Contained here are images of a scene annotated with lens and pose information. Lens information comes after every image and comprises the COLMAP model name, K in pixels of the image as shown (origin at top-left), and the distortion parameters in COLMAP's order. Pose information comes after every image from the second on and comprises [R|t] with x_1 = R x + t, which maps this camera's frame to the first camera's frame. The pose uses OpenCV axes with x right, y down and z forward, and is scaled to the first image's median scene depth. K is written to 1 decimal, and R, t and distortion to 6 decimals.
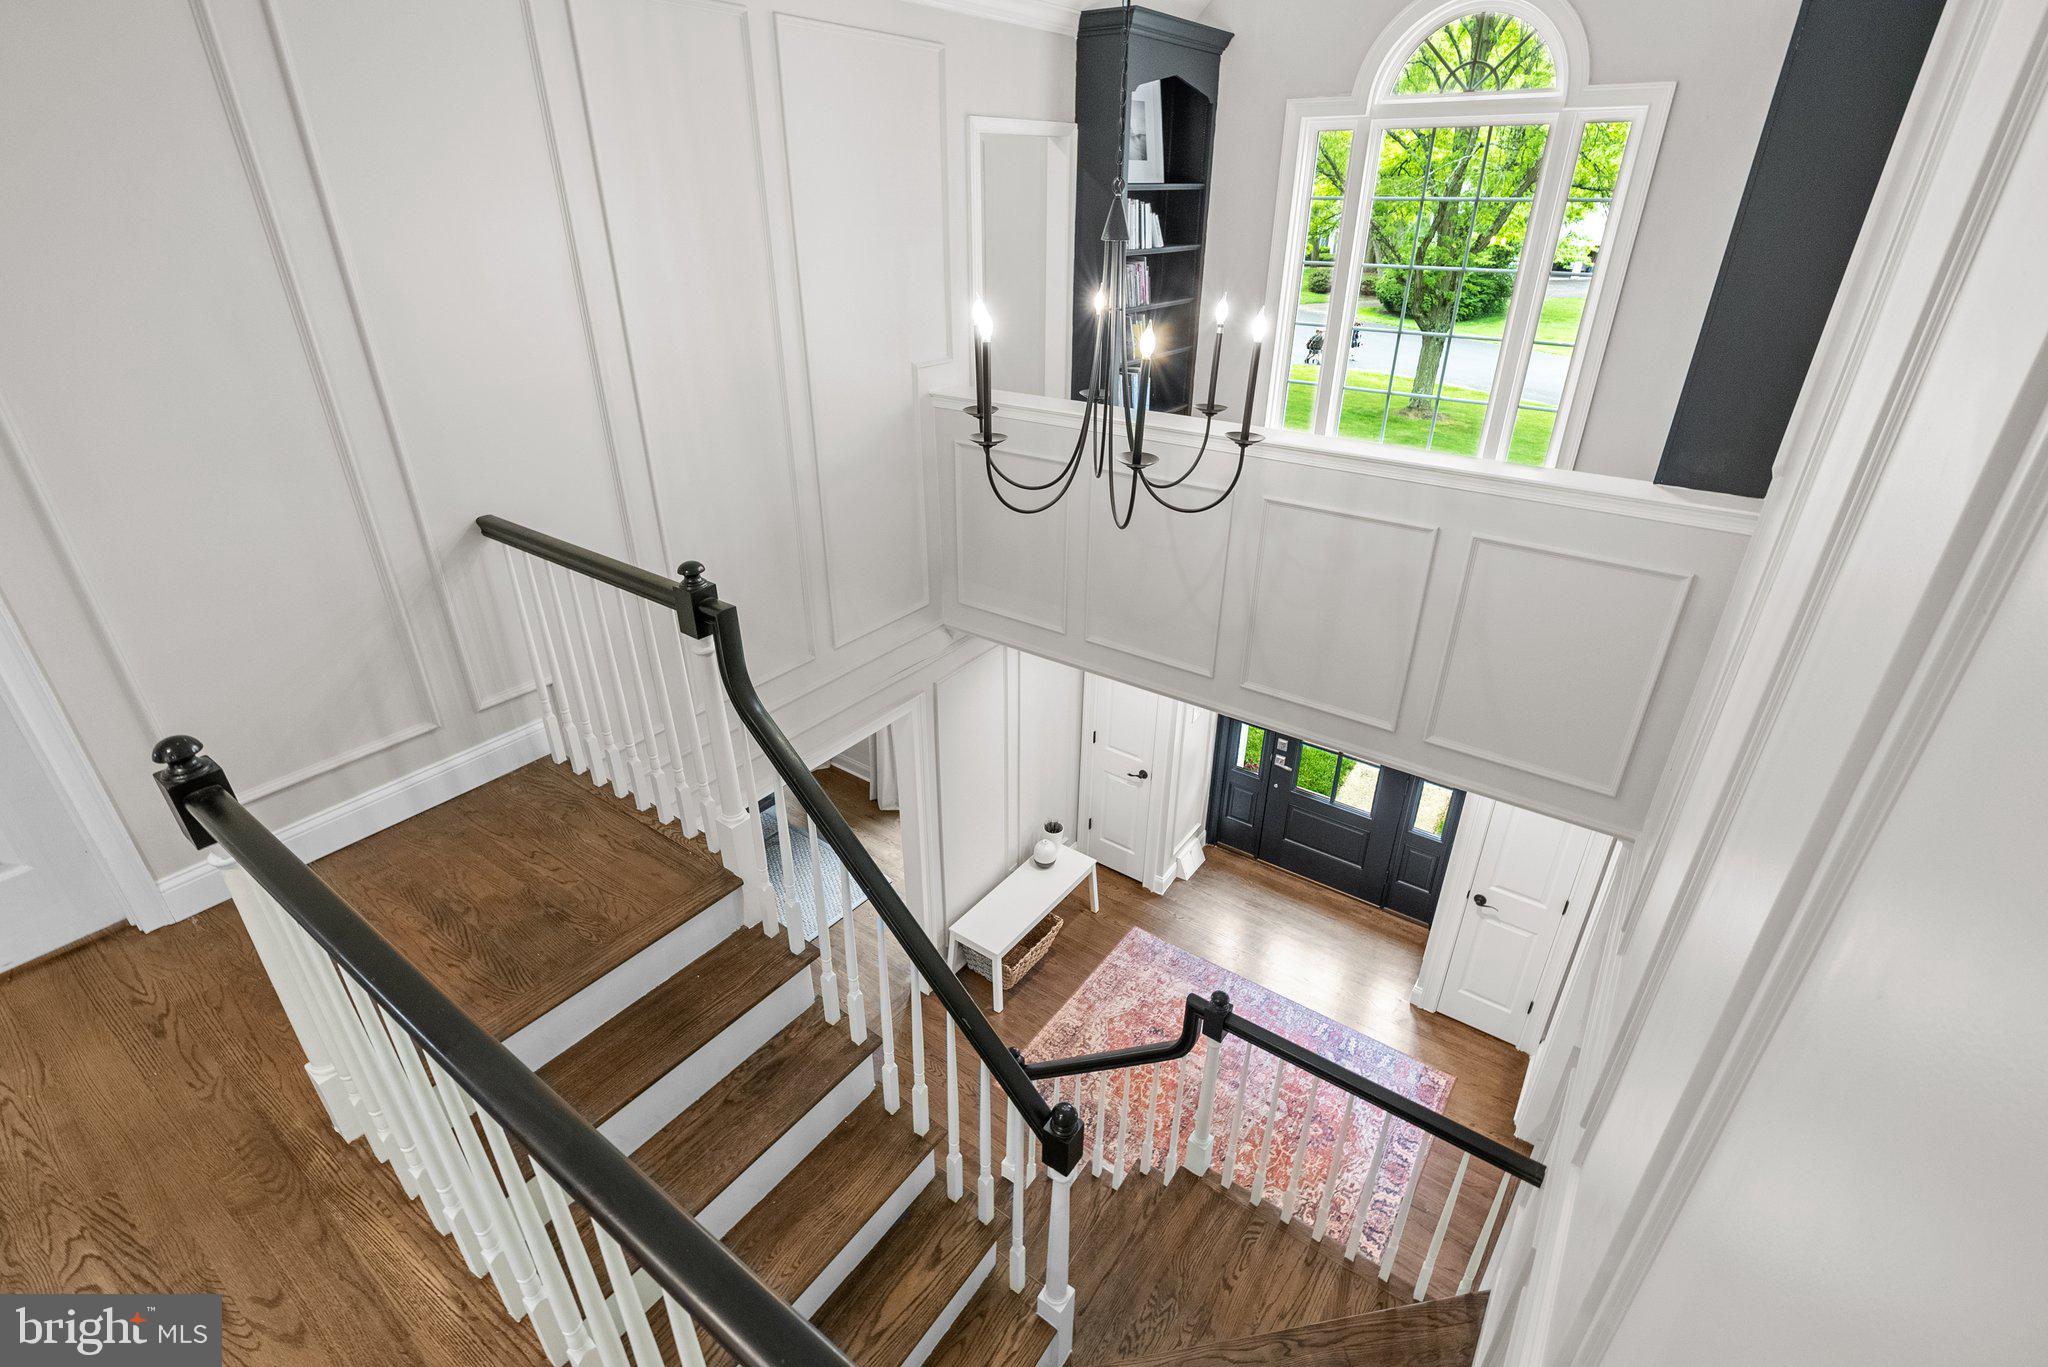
lens RADIAL K [[941.2, 0, 1028.8], [0, 941.2, 686.5], [0, 0, 1]] dist [-0.002197, 0.002665]
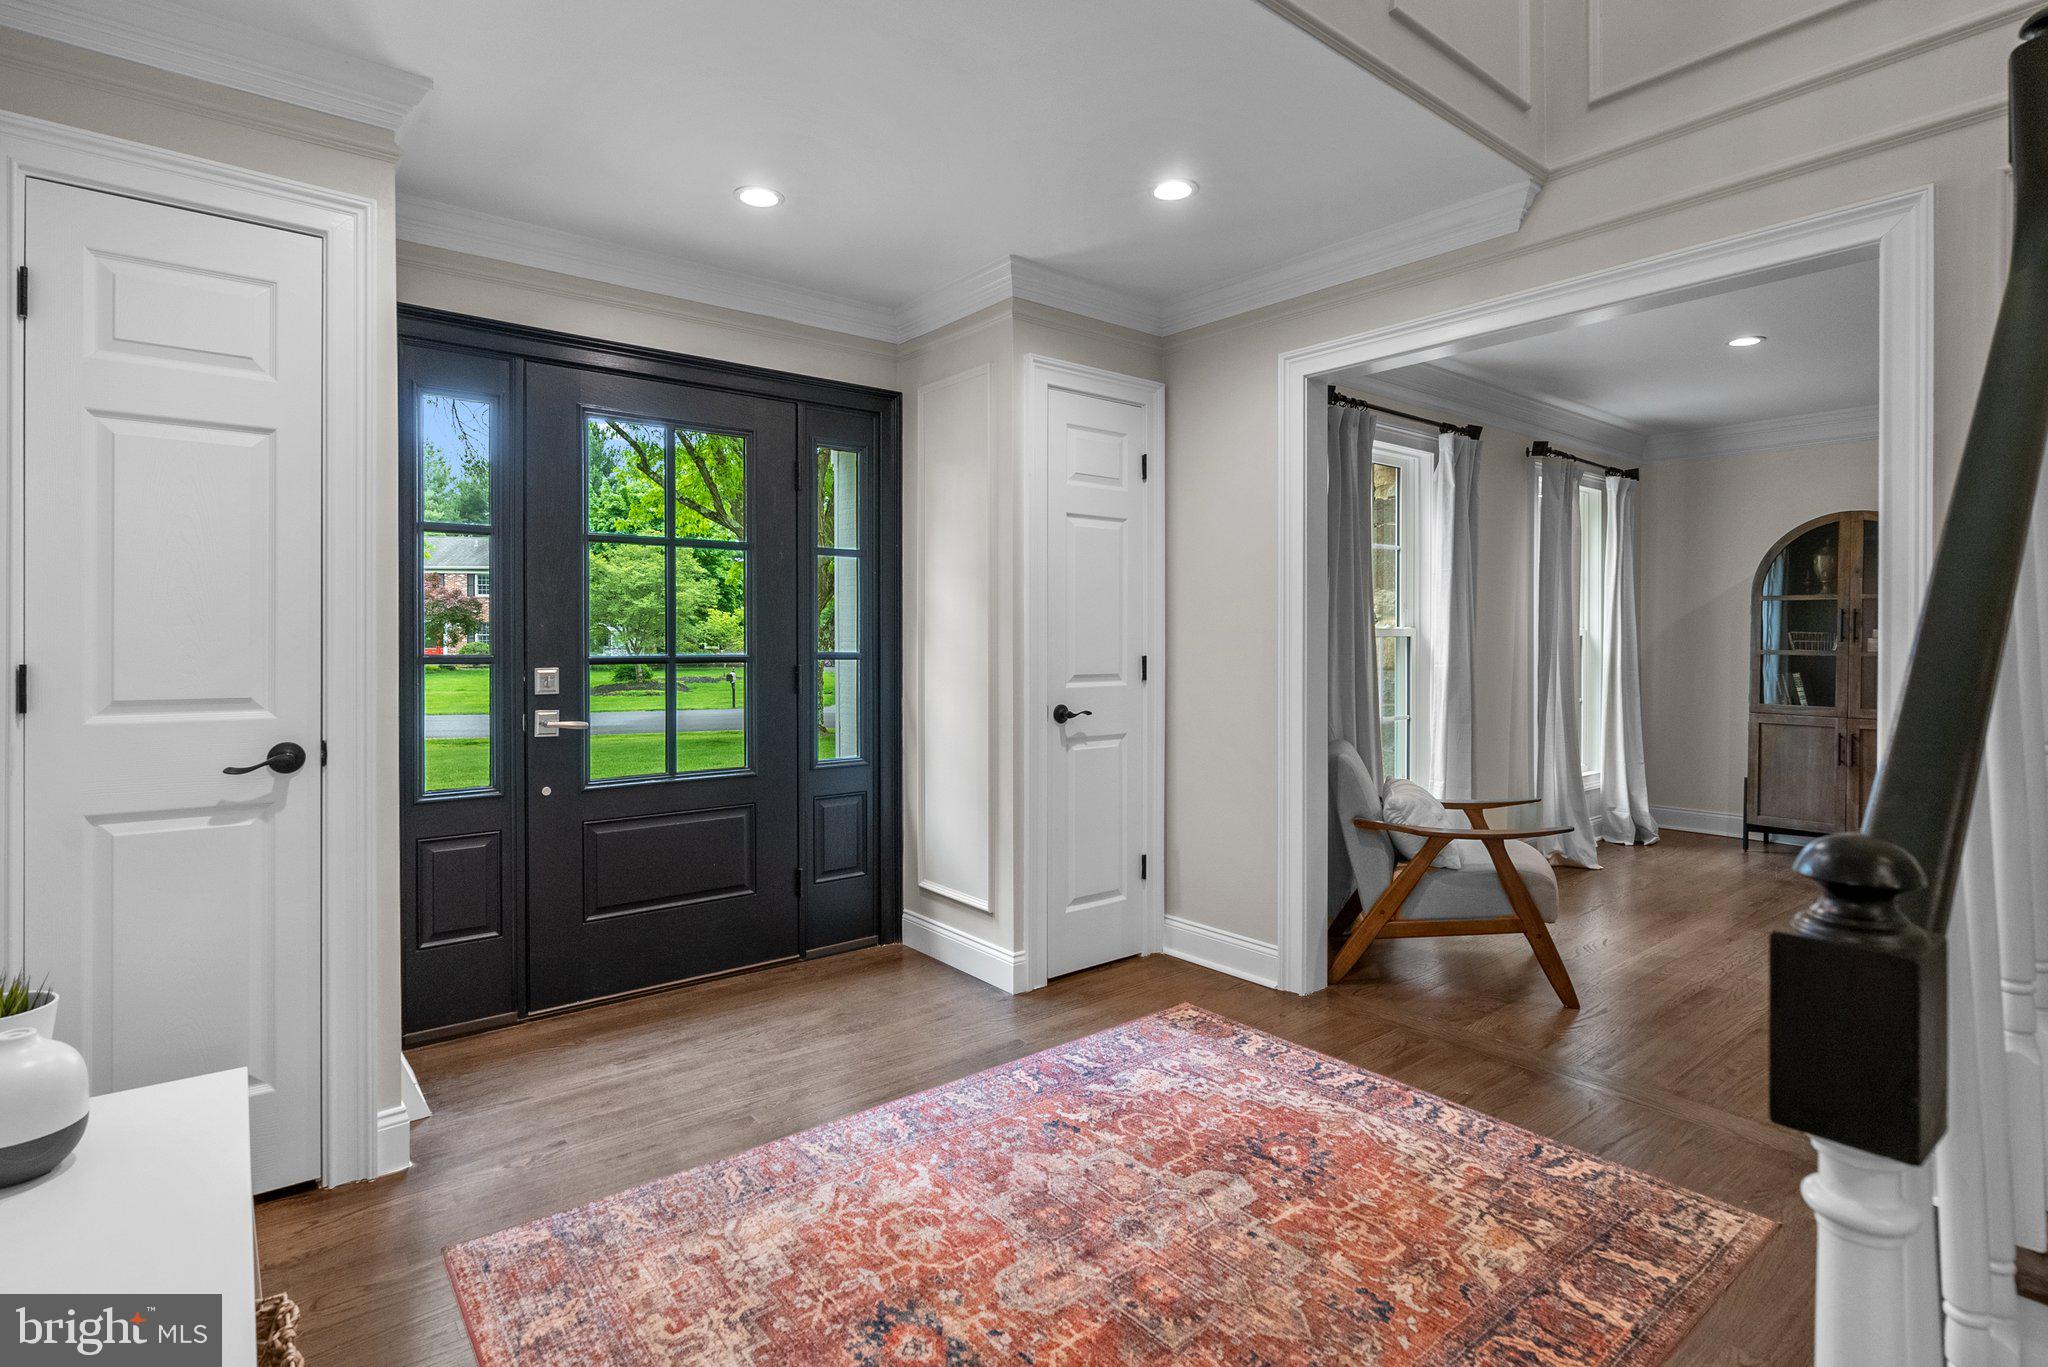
lens RADIAL K [[1002.8, 0, 1016.1], [0, 1002.8, 664.1], [0, 0, 1]] dist [-0.001808, -0.000044]
pose [[0.268297, -0.019242, 0.963144, -0.158278], [0.455523, 0.883496, -0.109242, 0.256163], [-0.848832, 0.468044, 0.245805, 0.848794]]
